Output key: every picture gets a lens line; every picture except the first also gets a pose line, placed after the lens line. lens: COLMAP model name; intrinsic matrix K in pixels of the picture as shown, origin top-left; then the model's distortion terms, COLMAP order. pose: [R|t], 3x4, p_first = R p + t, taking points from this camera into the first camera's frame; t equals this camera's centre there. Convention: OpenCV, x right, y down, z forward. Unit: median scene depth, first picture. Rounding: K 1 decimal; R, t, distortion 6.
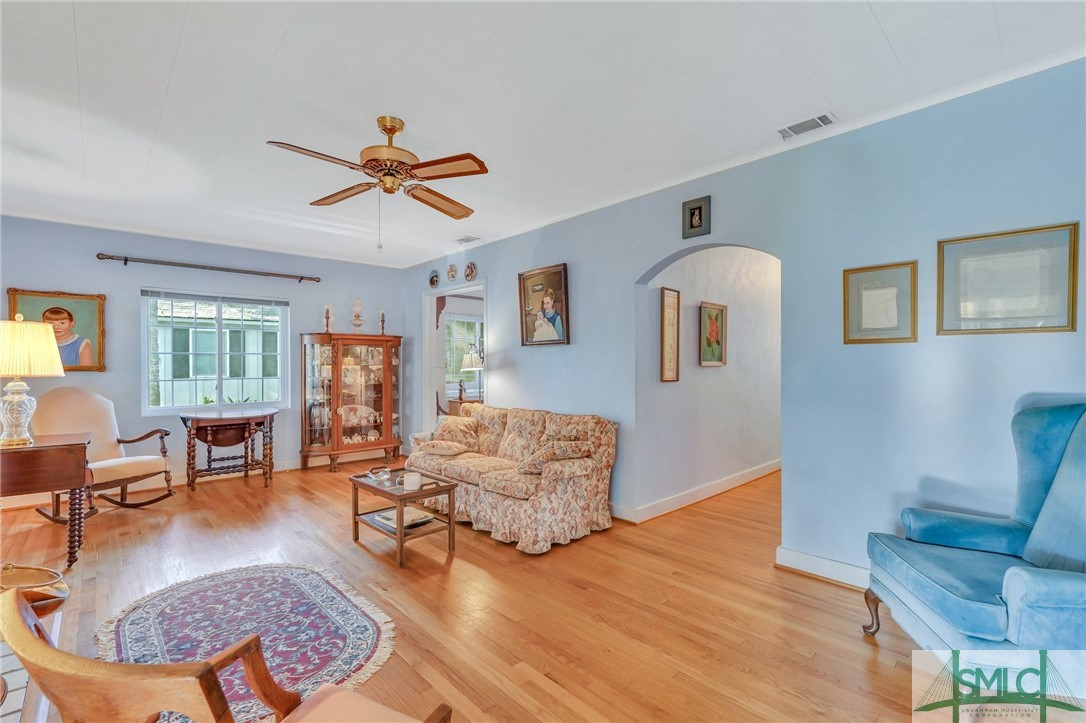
lens RADIAL K [[484.2, 0, 539.0], [0, 484.2, 364.2], [0, 0, 1]] dist [-0.014813, 0.004669]
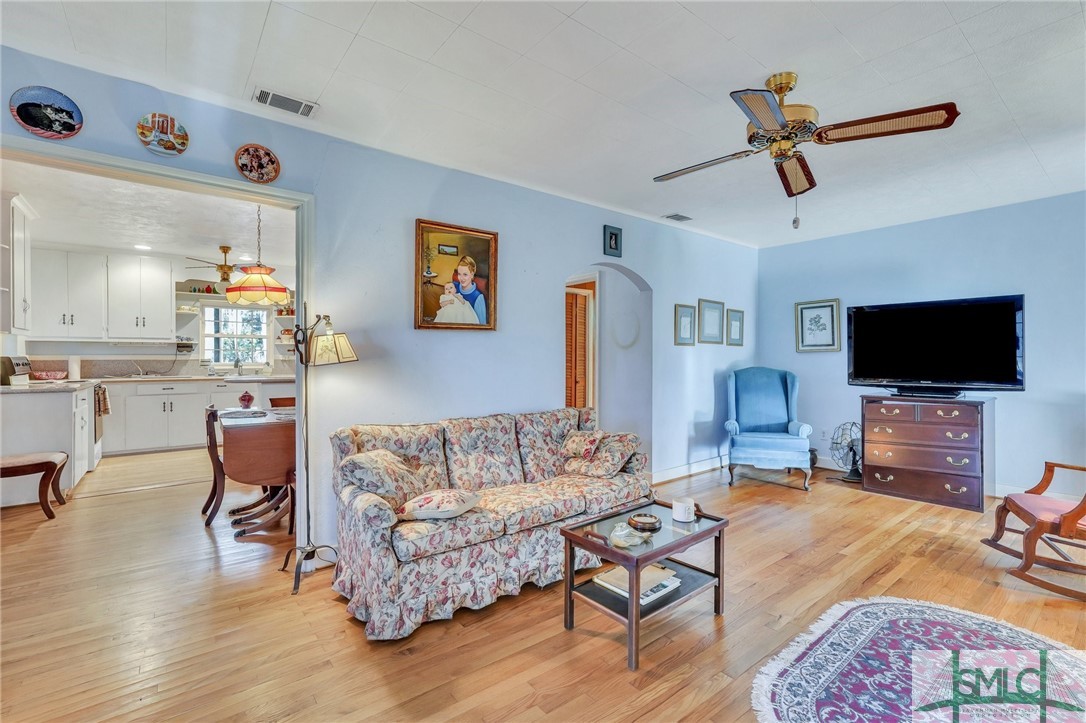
lens RADIAL K [[484.2, 0, 543.2], [0, 484.2, 360.5], [0, 0, 1]] dist [-0.014813, 0.004669]
pose [[0.077166, -0.003575, 0.997012, -0.736379], [-0.001713, 0.999992, 0.003719, 0.005241], [-0.997017, -0.001995, 0.077159, 0.828487]]
